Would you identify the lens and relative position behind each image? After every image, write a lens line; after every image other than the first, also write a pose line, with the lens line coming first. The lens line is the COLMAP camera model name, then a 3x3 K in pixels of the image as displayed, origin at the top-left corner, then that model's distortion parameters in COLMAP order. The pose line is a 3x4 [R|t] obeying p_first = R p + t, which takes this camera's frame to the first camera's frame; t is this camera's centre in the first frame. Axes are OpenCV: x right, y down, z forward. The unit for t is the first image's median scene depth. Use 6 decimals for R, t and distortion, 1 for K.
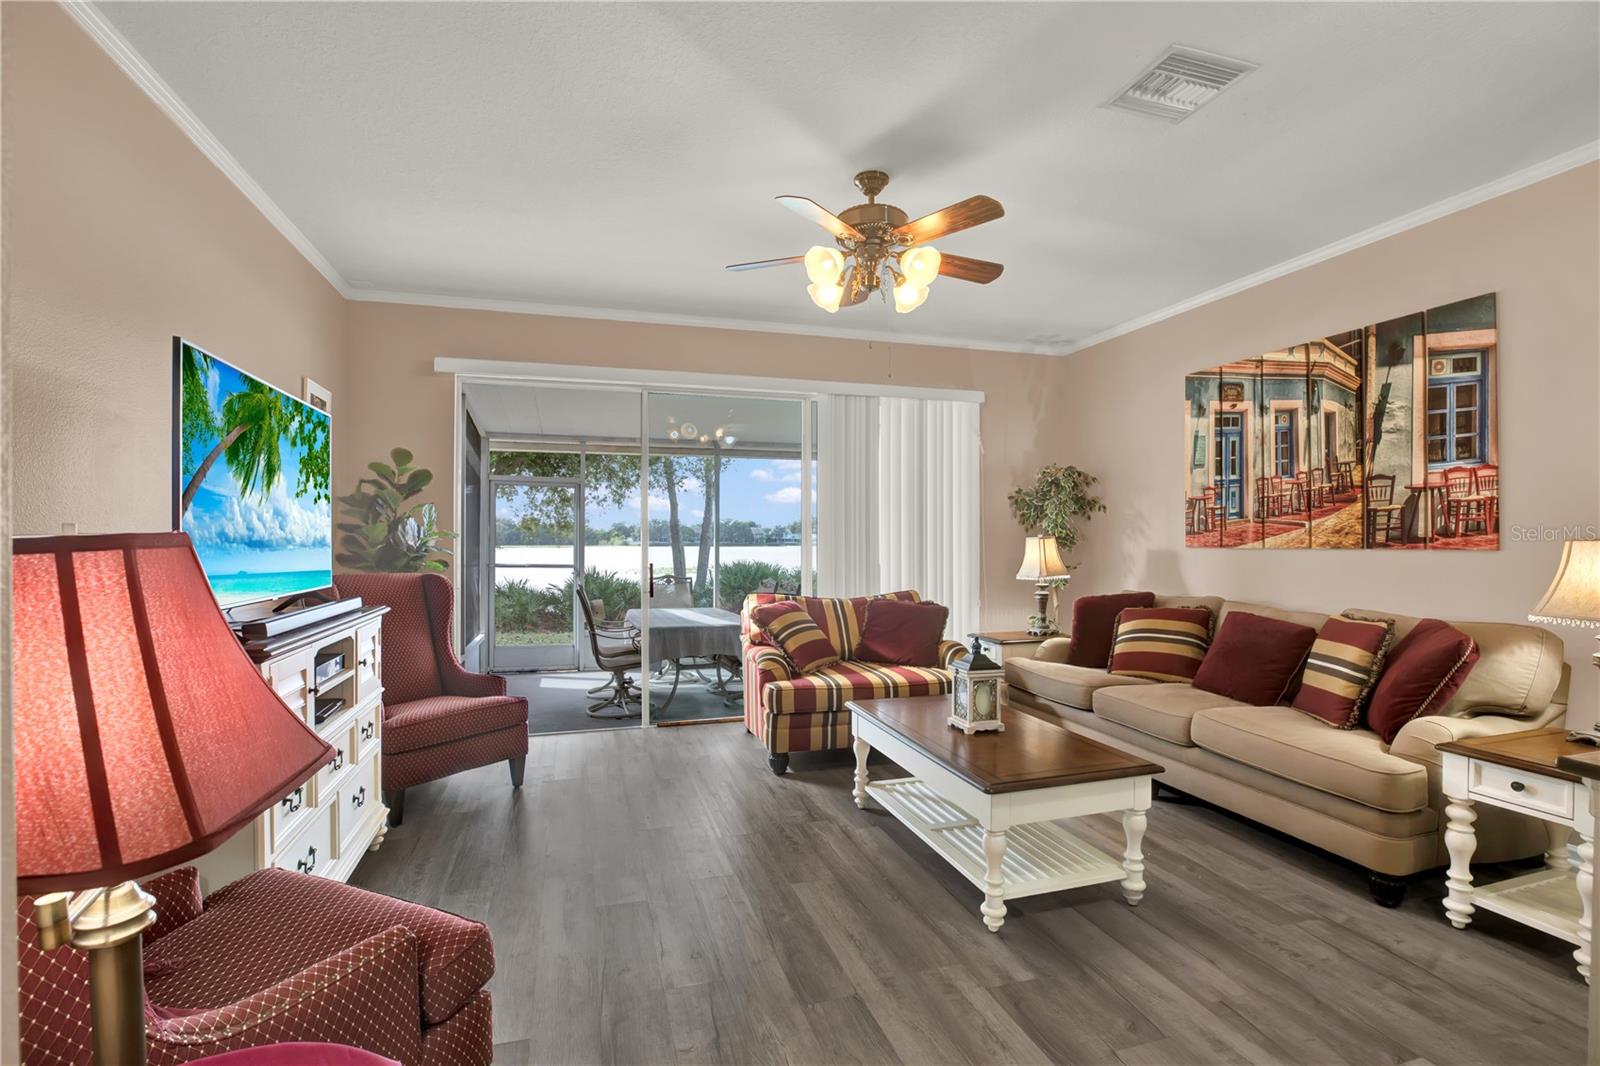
lens RADIAL K [[742.0, 0, 804.7], [0, 742.0, 539.0], [0, 0, 1]] dist [-0.043423, 0.011102]
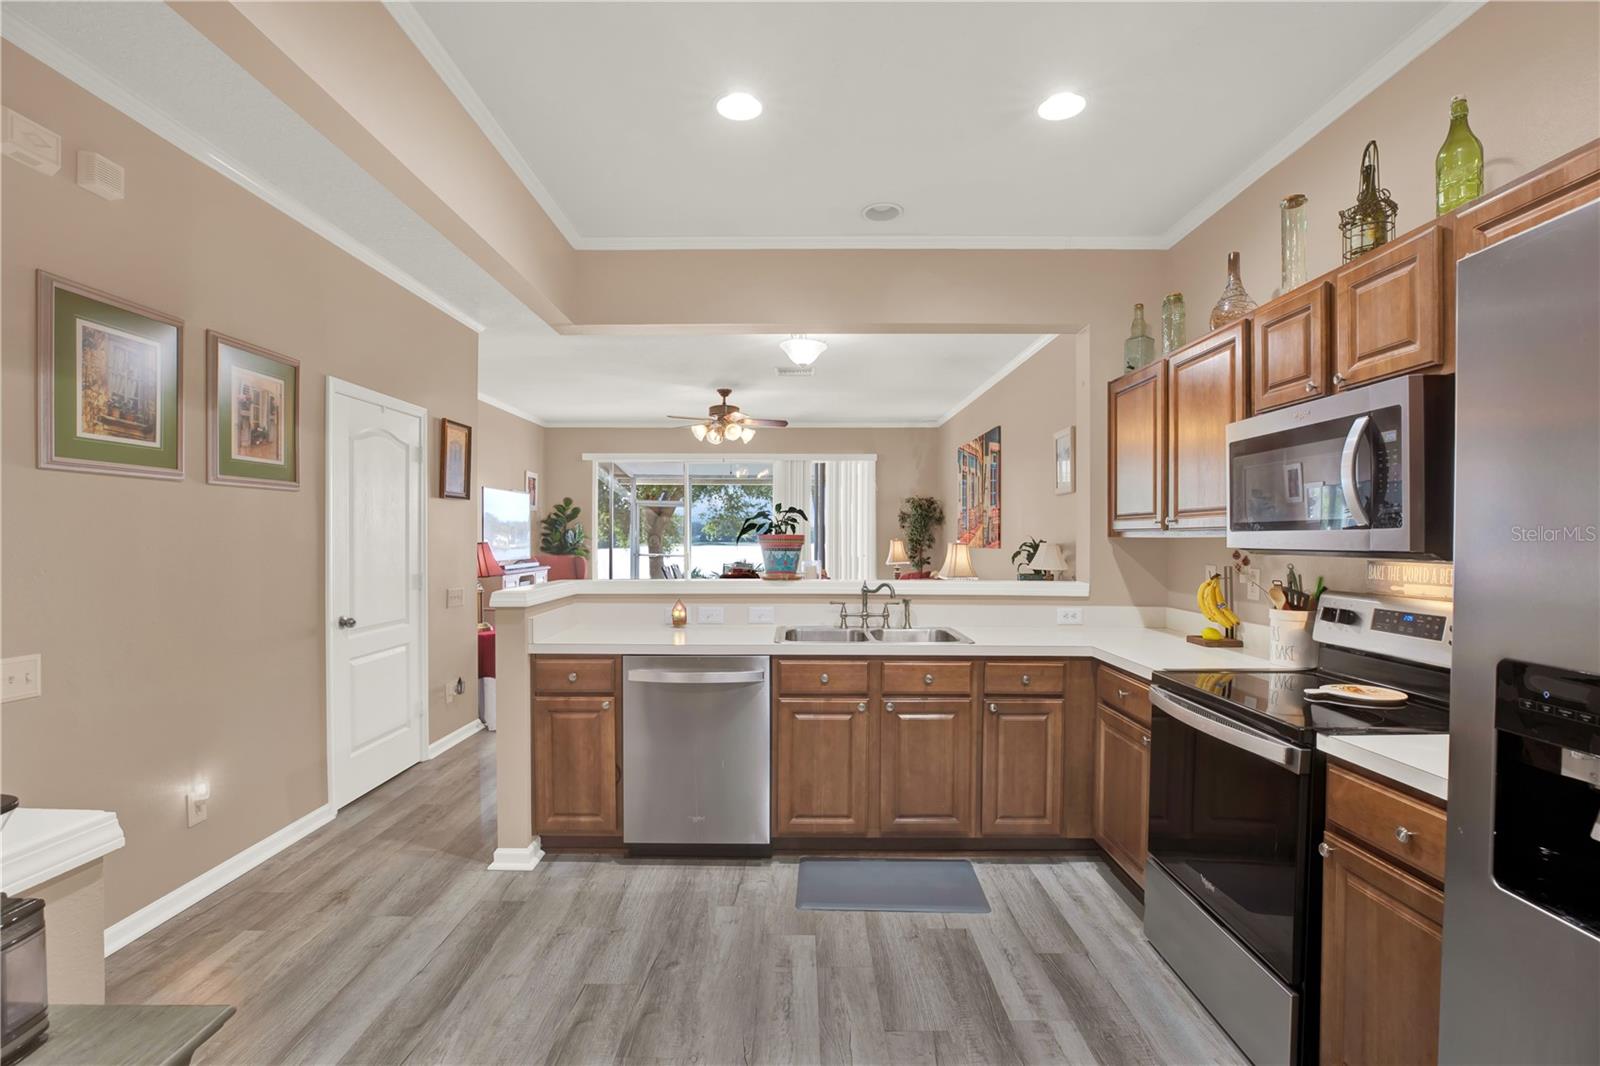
lens RADIAL K [[742.0, 0, 796.2], [0, 742.0, 543.4], [0, 0, 1]] dist [-0.043423, 0.011102]
pose [[0.955769, 0.006164, -0.294053, 0.854715], [-0.003332, 0.999943, 0.010131, -0.015810], [0.294099, -0.008703, 0.955735, -1.029522]]
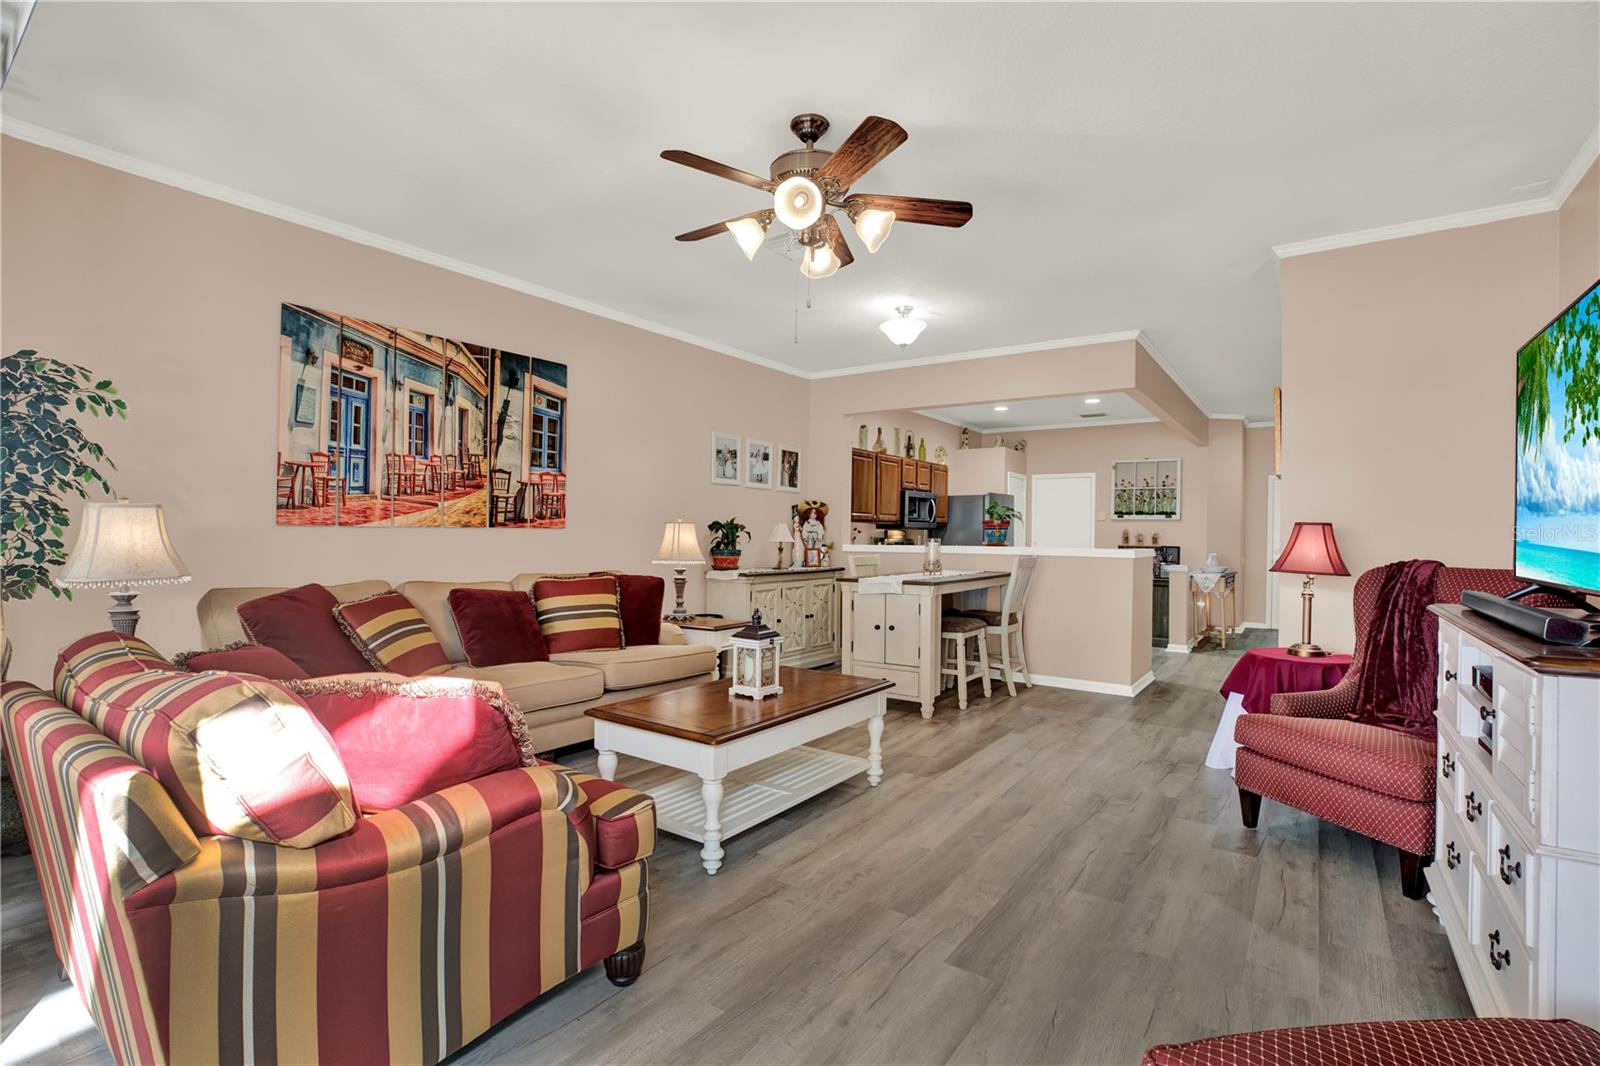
lens RADIAL K [[742.0, 0, 792.8], [0, 742.0, 538.4], [0, 0, 1]] dist [-0.043423, 0.011102]
pose [[-0.605228, -0.010365, 0.795985, -0.530294], [-0.010352, 0.999933, 0.005149, 0.020406], [-0.795985, -0.005124, -0.605295, 1.314769]]
